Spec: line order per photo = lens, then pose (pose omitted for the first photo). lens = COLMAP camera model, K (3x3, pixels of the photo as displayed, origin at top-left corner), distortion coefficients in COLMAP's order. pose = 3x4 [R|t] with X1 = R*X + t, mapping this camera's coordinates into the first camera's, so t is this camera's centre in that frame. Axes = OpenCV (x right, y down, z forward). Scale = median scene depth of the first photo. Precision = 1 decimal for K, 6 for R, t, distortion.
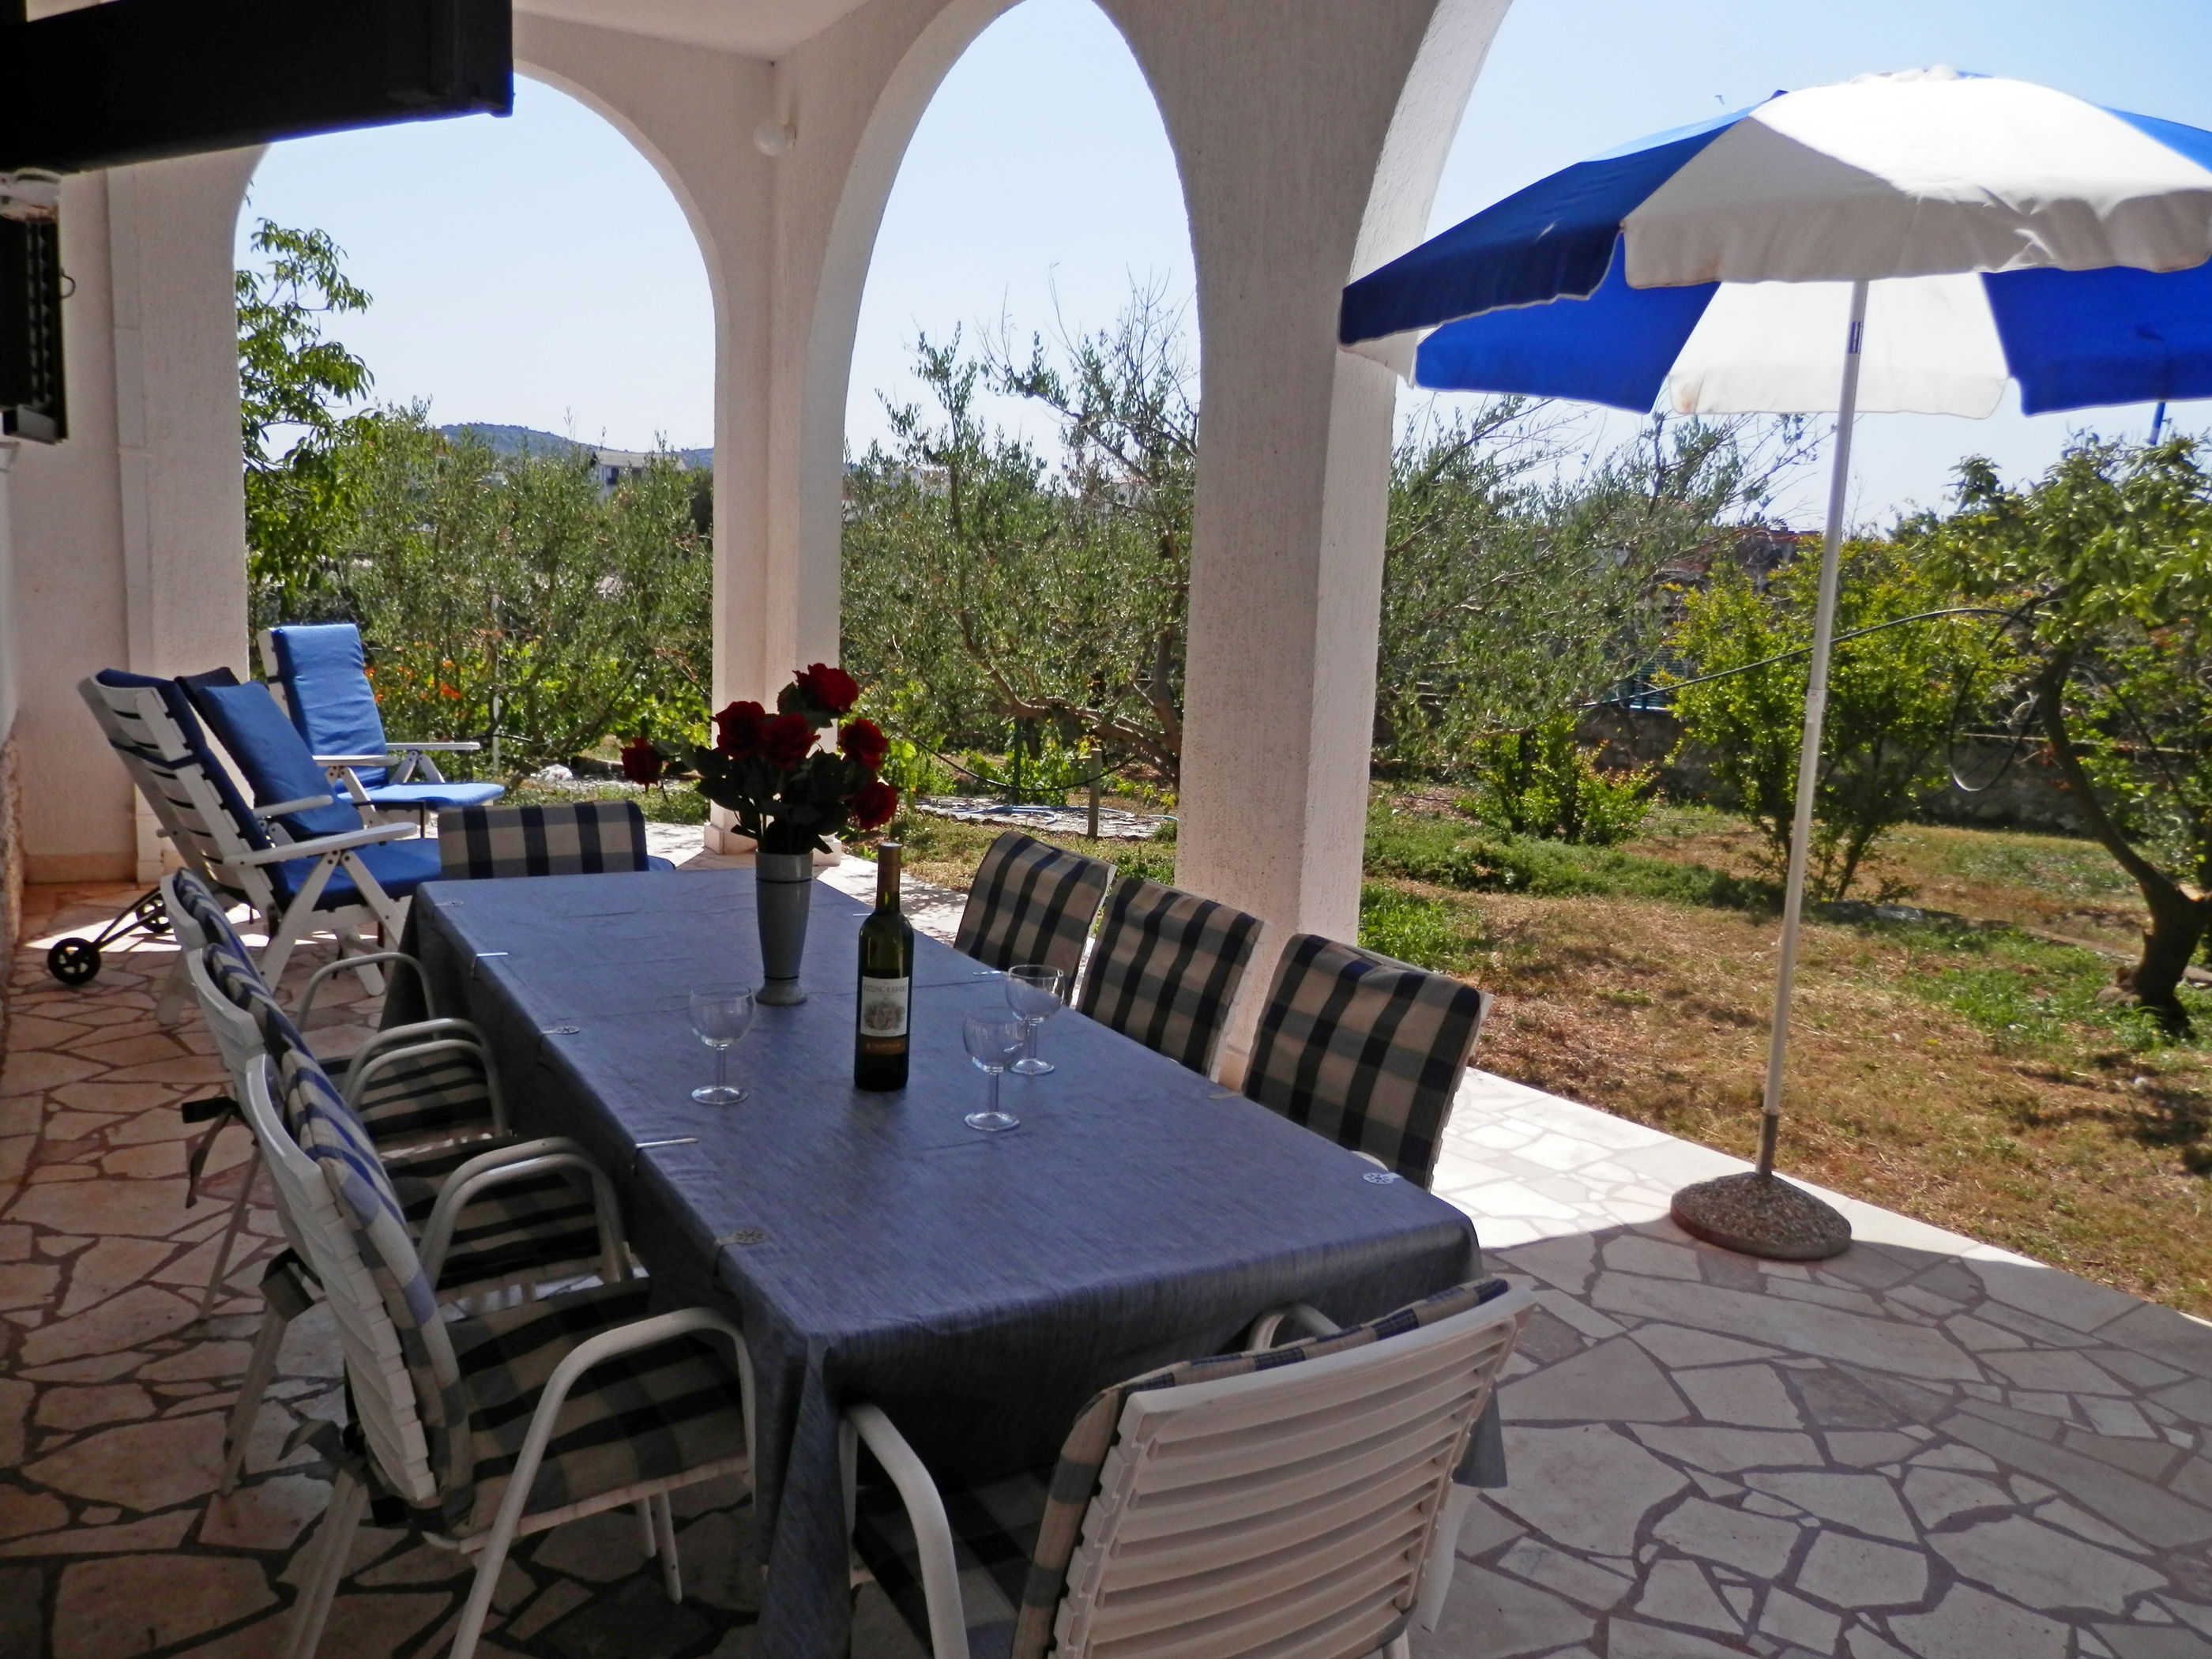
lens RADIAL K [[1630.1, 0, 1117.1], [0, 1630.1, 824.6], [0, 0, 1]] dist [0.005364, 0.003506]
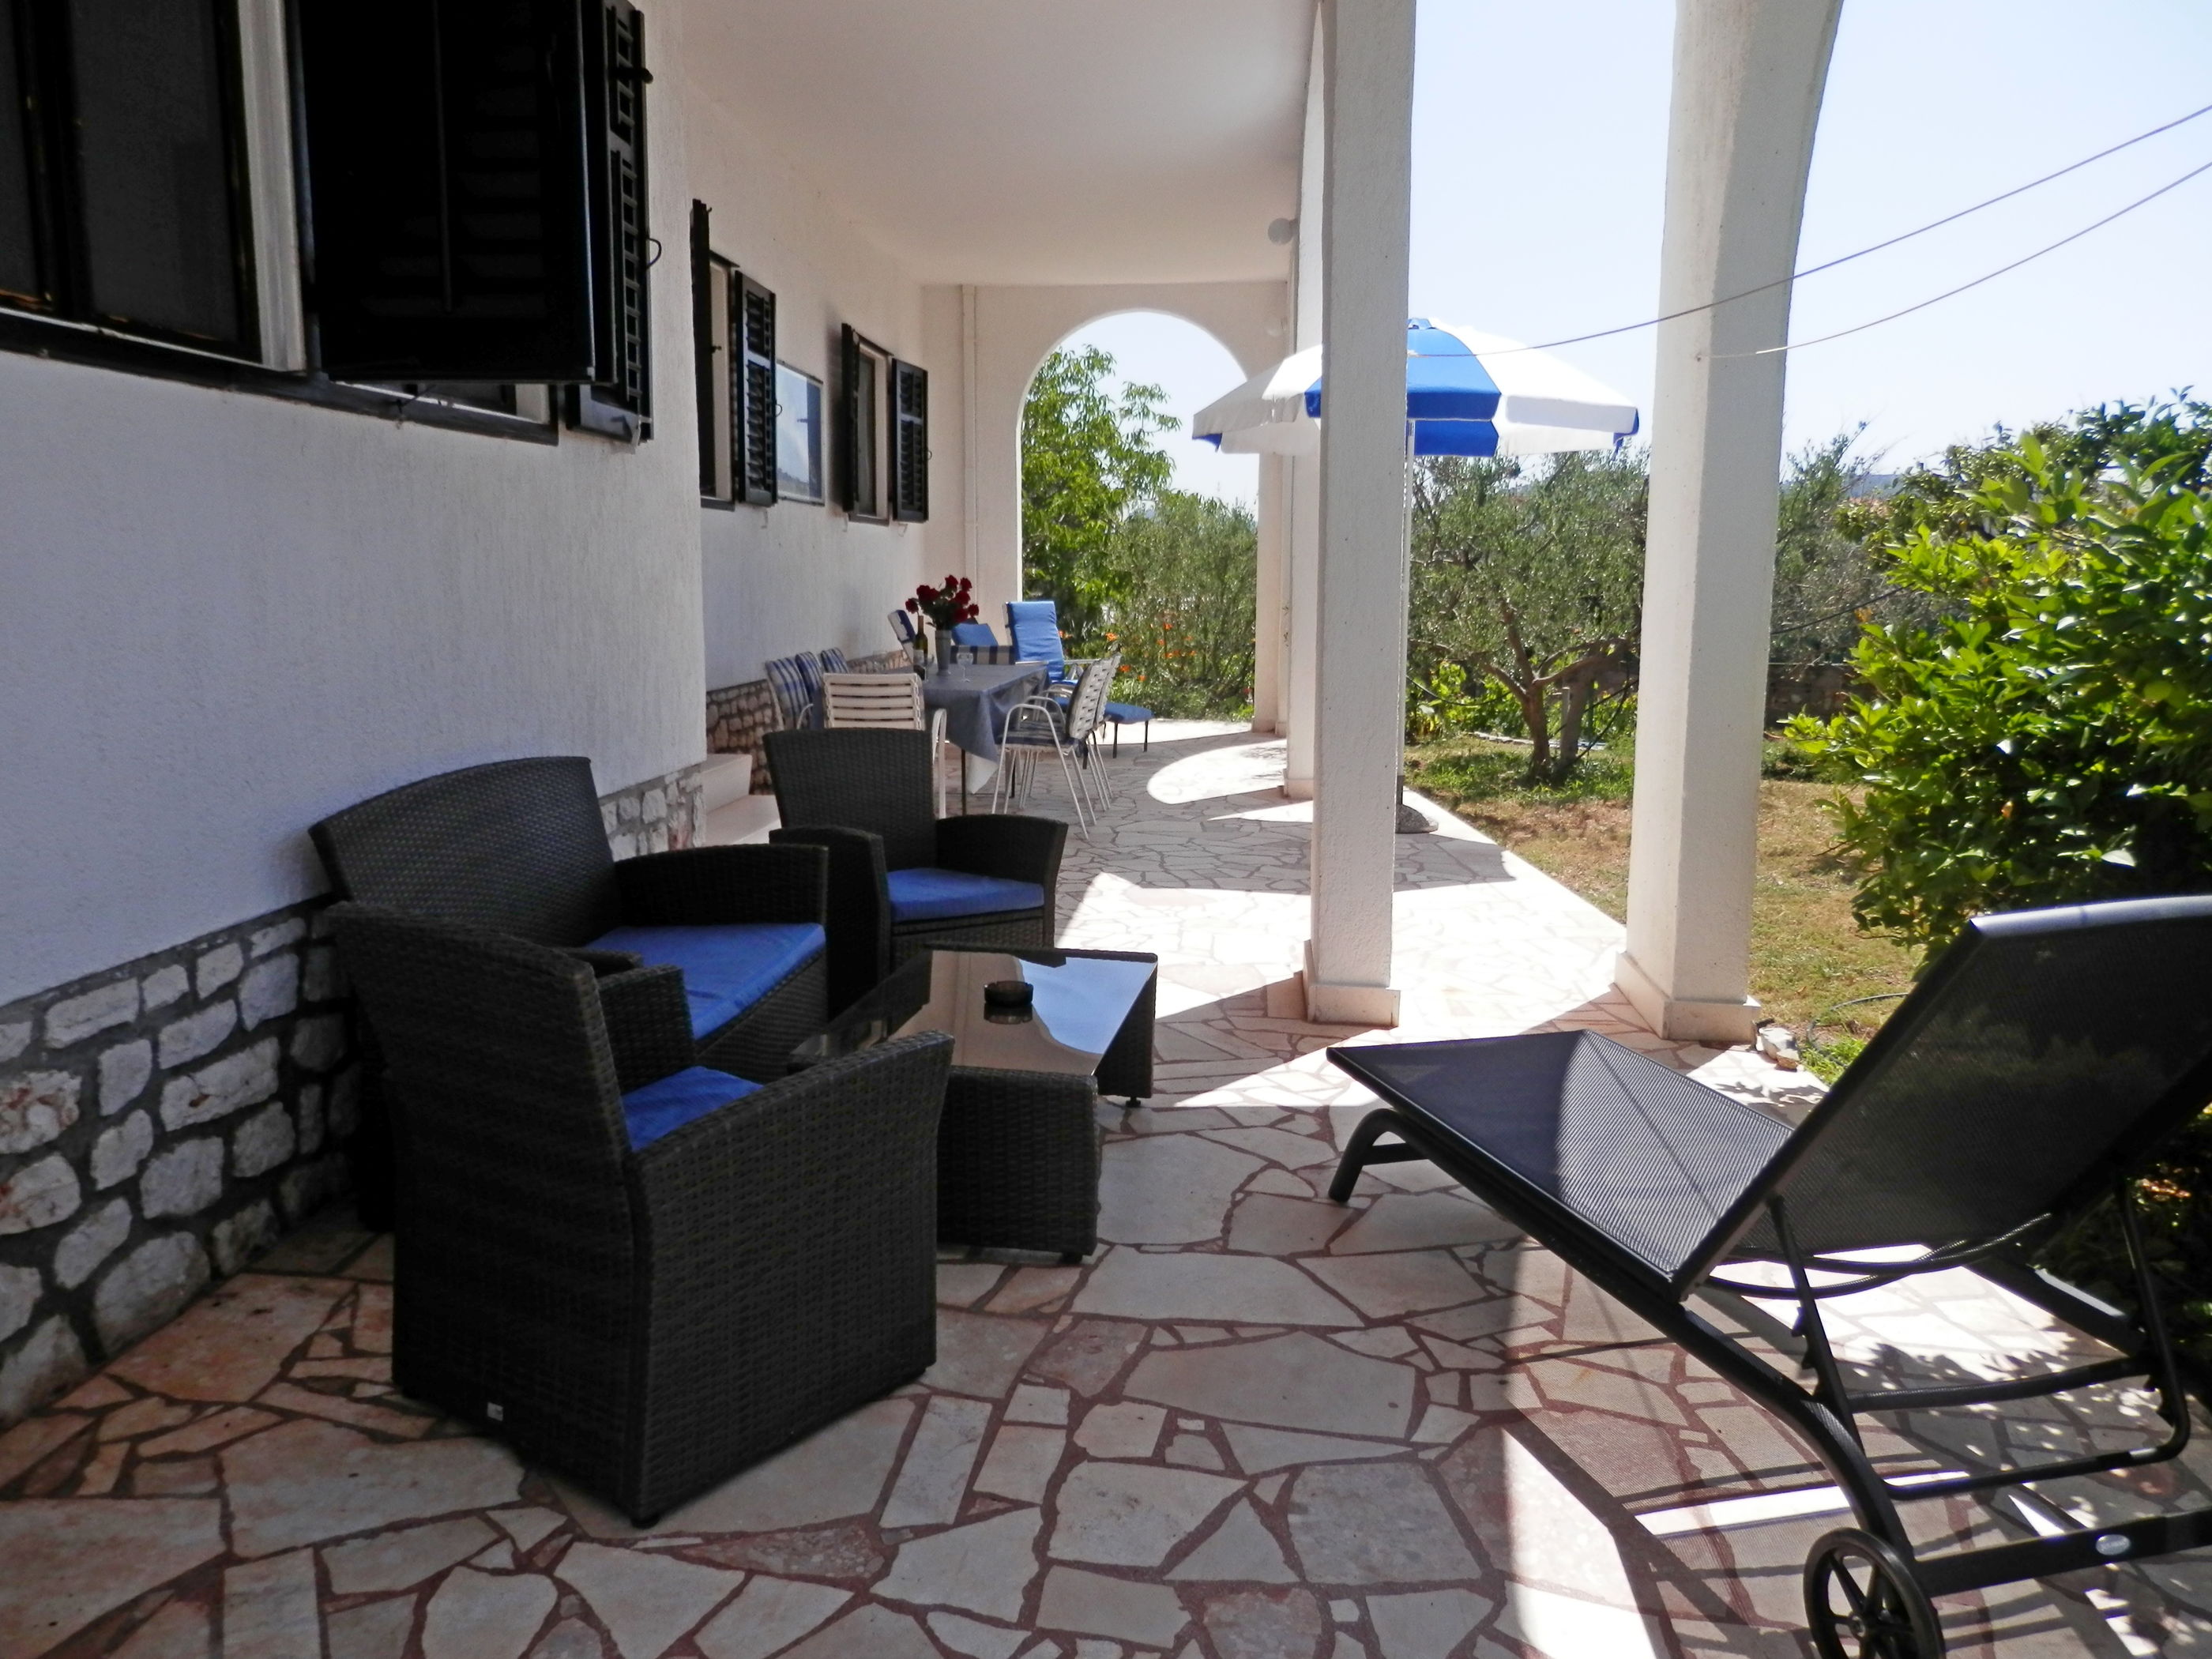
lens RADIAL K [[1667.8, 0, 1116.4], [0, 1667.8, 817.7], [0, 0, 1]] dist [0.015114, -0.002286]
pose [[0.798264, 0.043003, -0.600771, 0.723976], [-0.062560, 0.997973, -0.011691, 0.140278], [0.599050, 0.046917, 0.799336, -0.510979]]
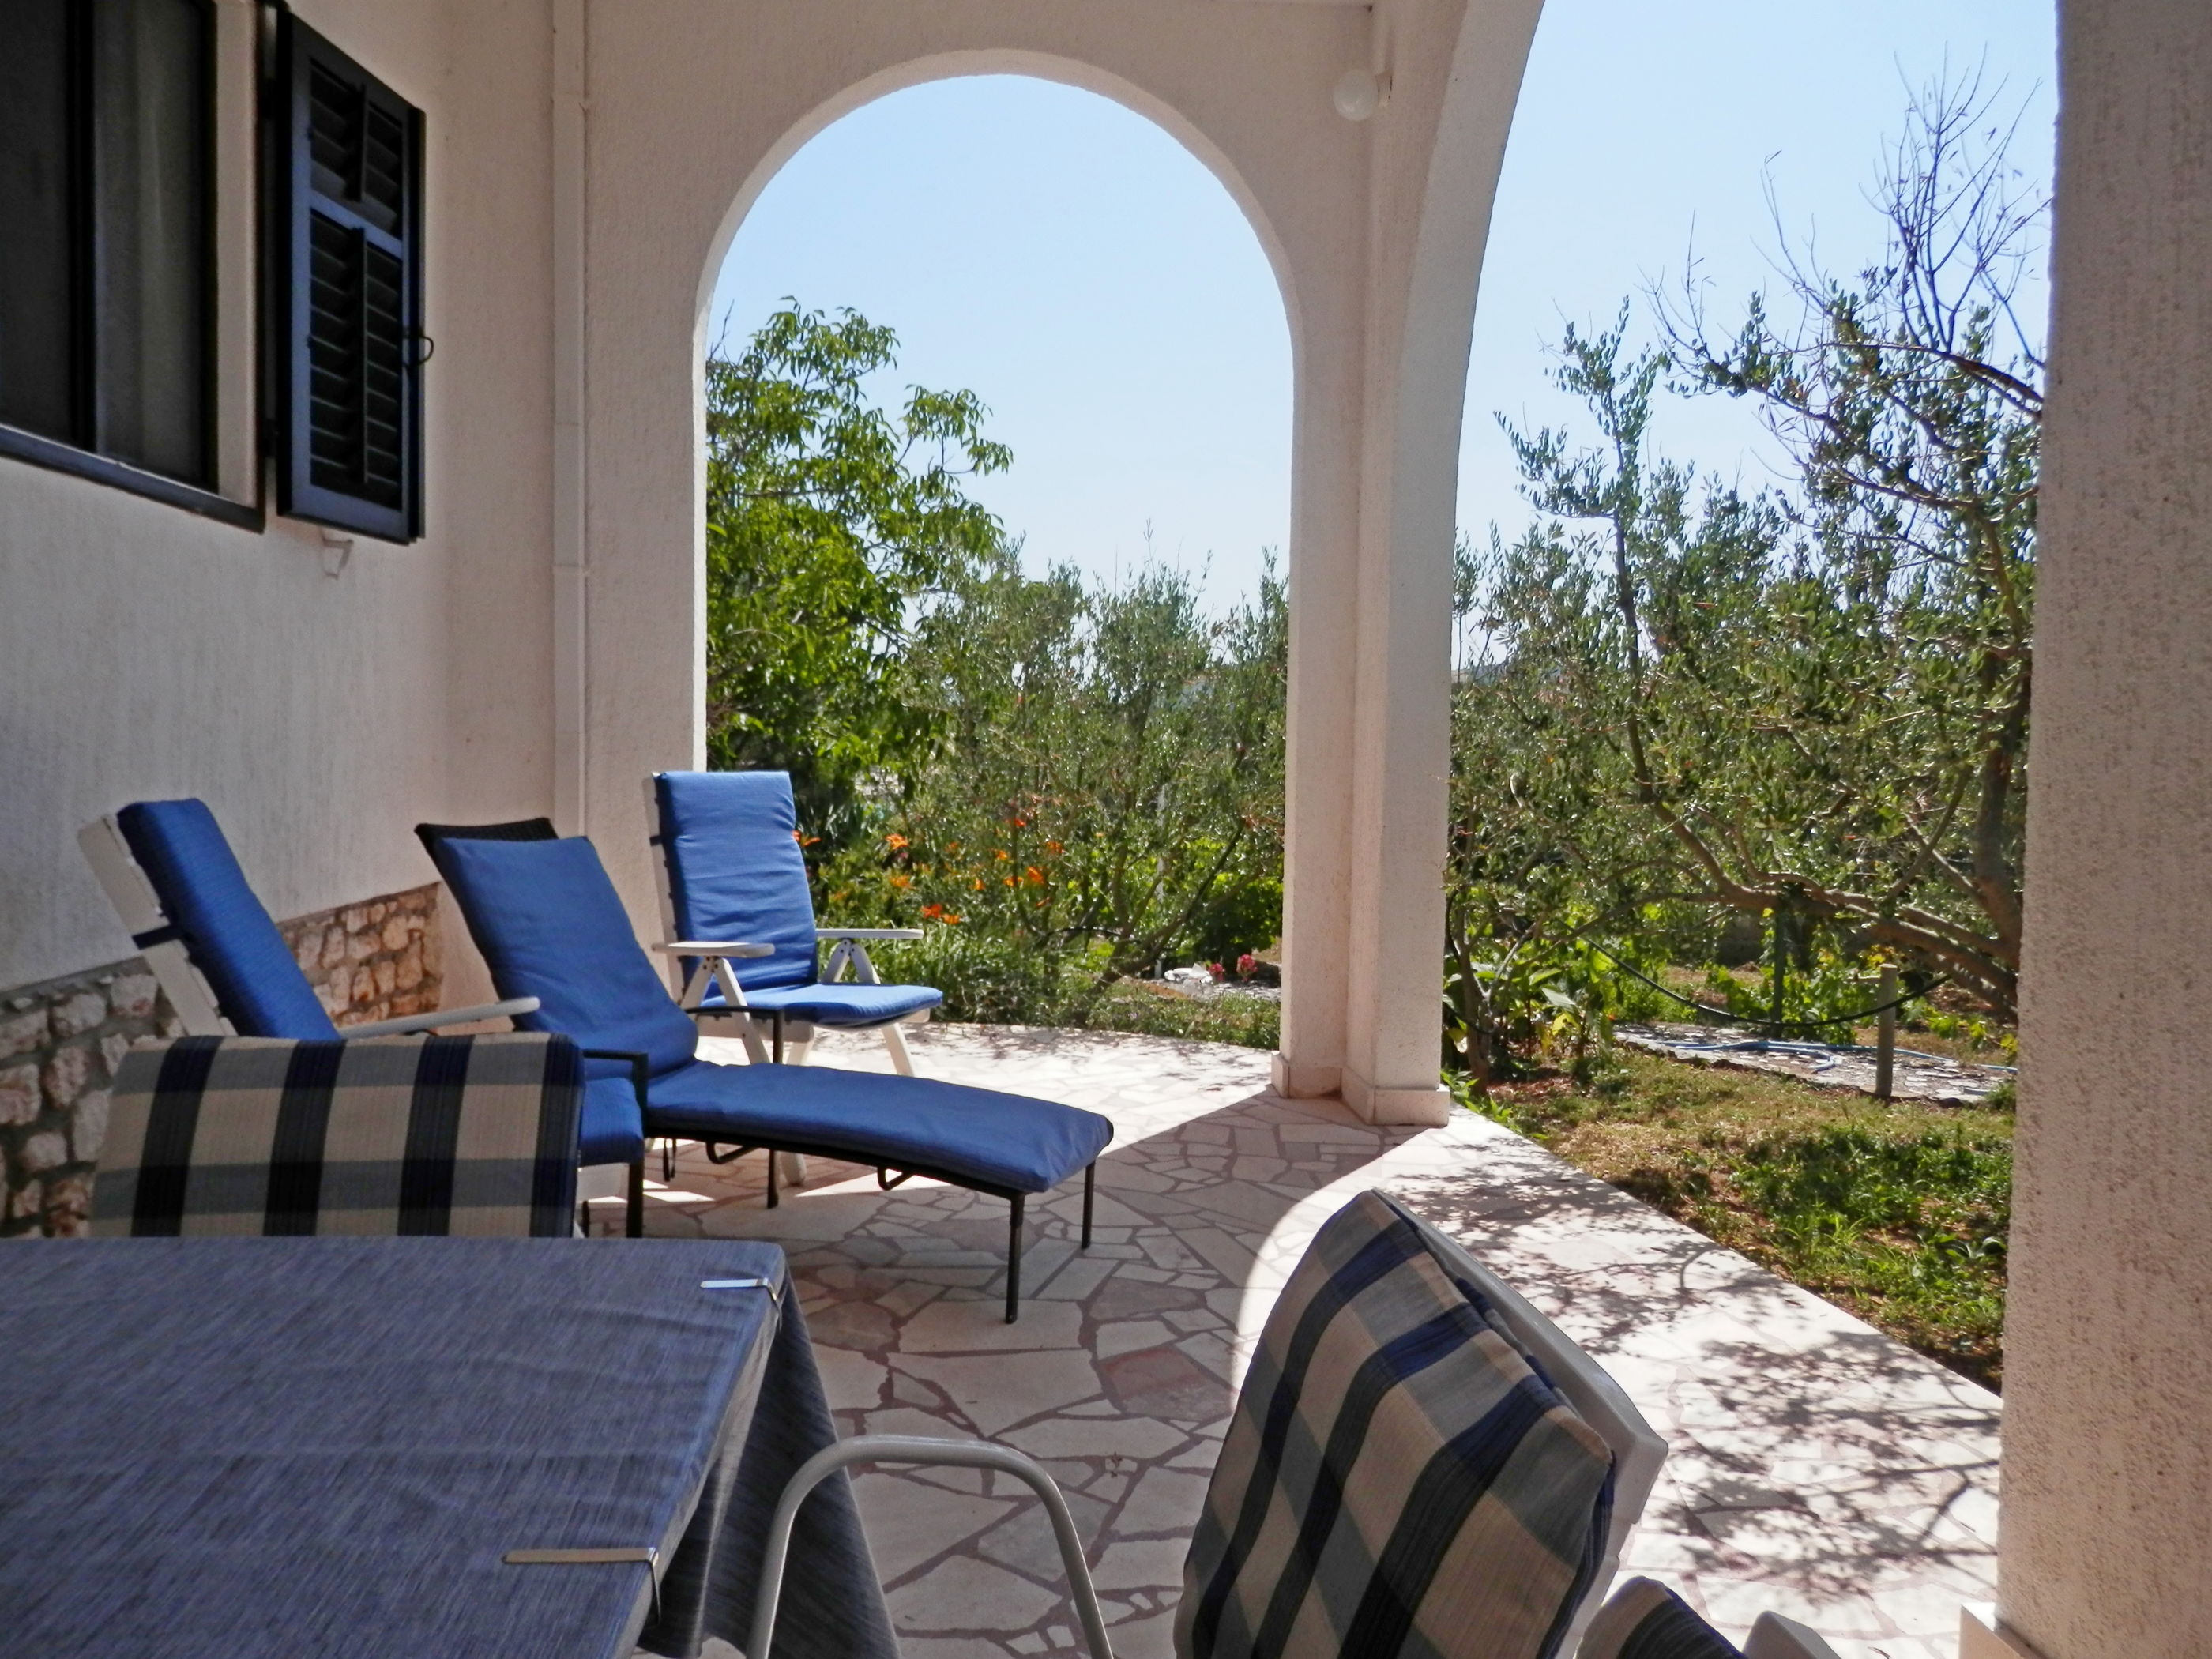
lens RADIAL K [[1630.1, 0, 1117.1], [0, 1630.1, 824.6], [0, 0, 1]] dist [0.005364, 0.003506]
pose [[0.890476, -0.012809, -0.454850, 0.014741], [-0.045915, 0.991973, -0.117824, -0.013086], [0.452708, 0.125803, 0.882739, 0.335101]]
